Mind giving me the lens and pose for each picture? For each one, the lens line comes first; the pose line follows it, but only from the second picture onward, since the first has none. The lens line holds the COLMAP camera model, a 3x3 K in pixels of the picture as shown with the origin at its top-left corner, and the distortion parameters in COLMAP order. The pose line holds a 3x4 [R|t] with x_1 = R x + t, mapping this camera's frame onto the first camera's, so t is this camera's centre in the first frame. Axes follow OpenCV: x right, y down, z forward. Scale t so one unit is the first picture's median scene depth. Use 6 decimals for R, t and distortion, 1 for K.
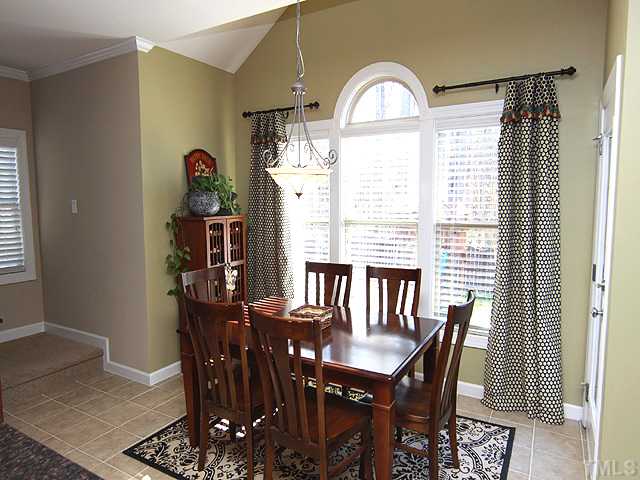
lens RADIAL K [[412.1, 0, 321.6], [0, 412.1, 238.4], [0, 0, 1]] dist [-0.001037, -0.000096]
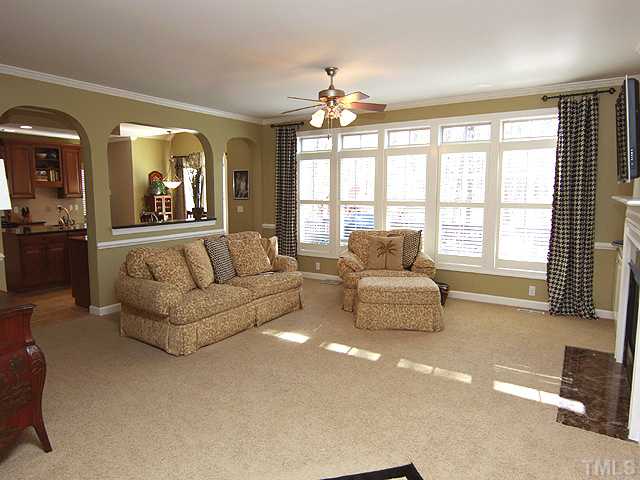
lens RADIAL K [[412.1, 0, 318.5], [0, 412.1, 238.9], [0, 0, 1]] dist [-0.001037, -0.000096]
pose [[0.998974, 0.018998, -0.041103, 0.933785], [-0.018668, 0.999791, 0.008384, 0.193564], [0.041254, -0.007608, 0.999120, -1.737963]]
